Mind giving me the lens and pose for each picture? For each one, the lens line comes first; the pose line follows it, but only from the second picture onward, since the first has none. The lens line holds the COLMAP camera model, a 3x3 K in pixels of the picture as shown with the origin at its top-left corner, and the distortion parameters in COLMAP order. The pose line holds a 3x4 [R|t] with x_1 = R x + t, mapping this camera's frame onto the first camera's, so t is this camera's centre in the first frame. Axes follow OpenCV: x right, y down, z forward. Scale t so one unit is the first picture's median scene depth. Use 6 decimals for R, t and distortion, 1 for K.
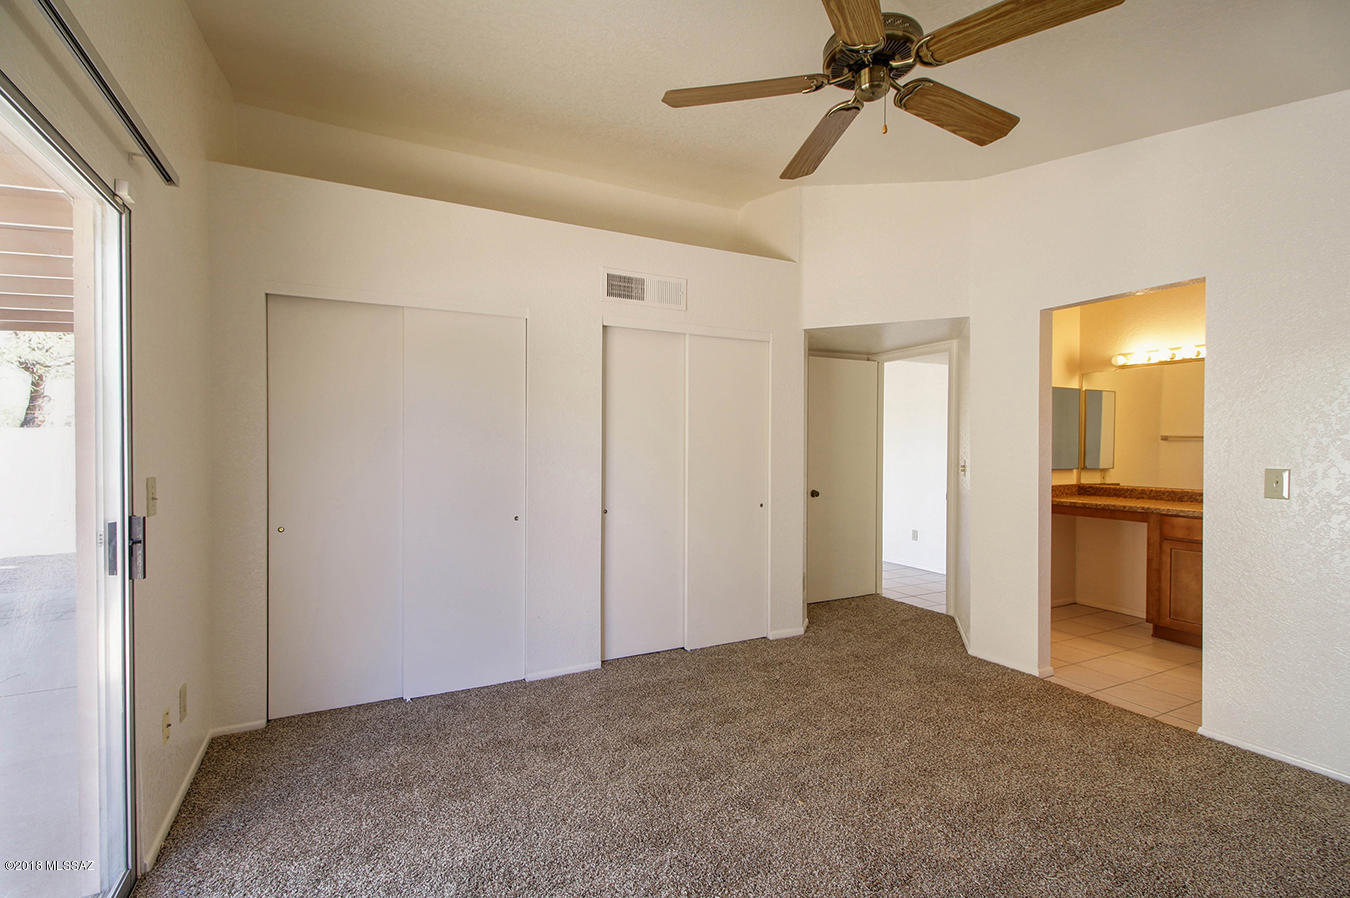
lens RADIAL K [[617.4, 0, 673.7], [0, 617.4, 439.8], [0, 0, 1]] dist [0.001490, 0.000034]
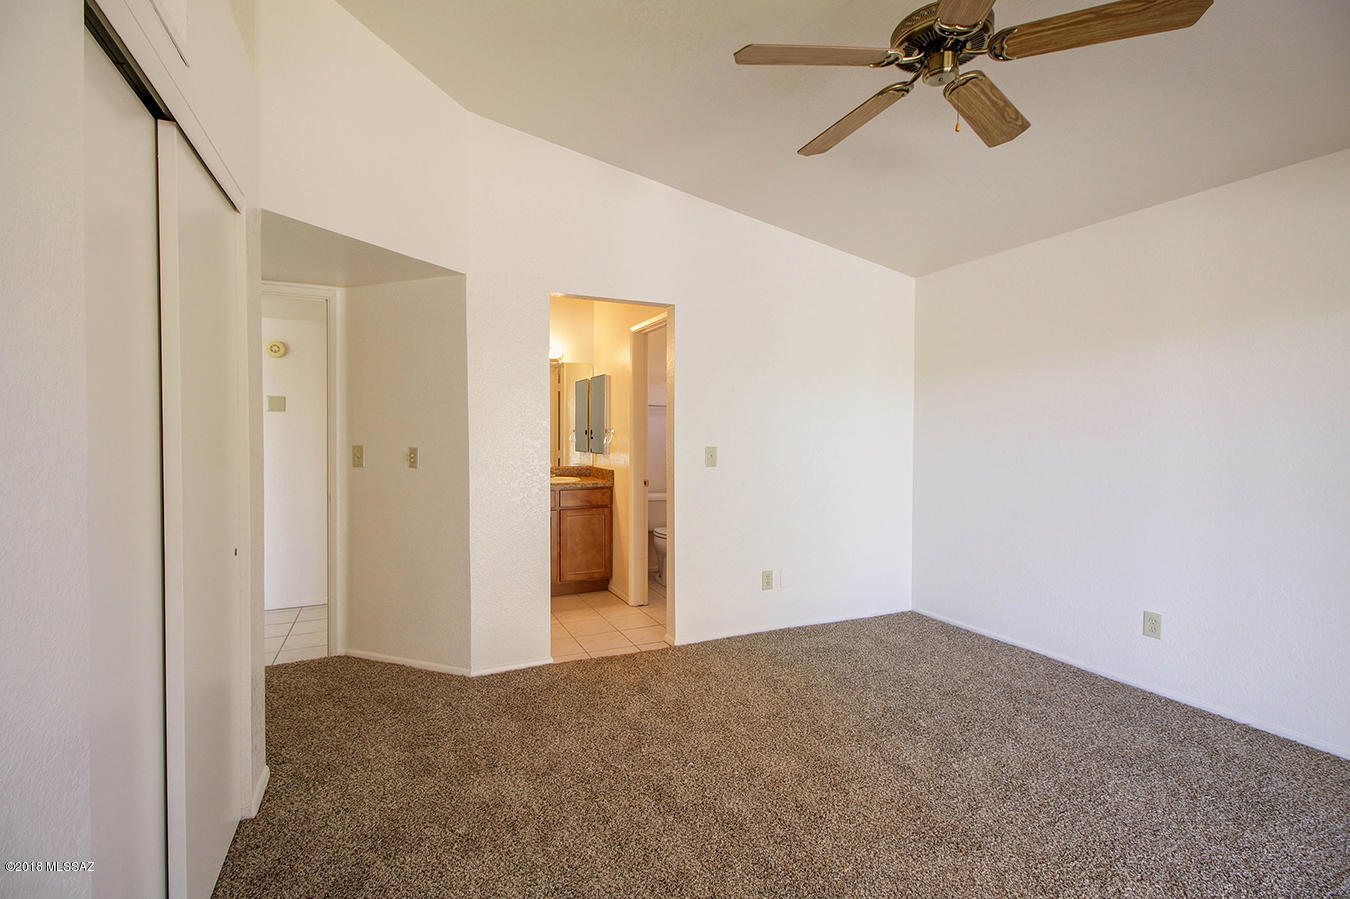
lens RADIAL K [[617.4, 0, 673.7], [0, 617.4, 440.3], [0, 0, 1]] dist [0.001490, 0.000034]
pose [[0.050130, -0.016767, 0.998602, -0.421863], [-0.006657, 0.999831, 0.017122, 0.005370], [-0.998721, -0.007506, 0.050010, 0.819014]]
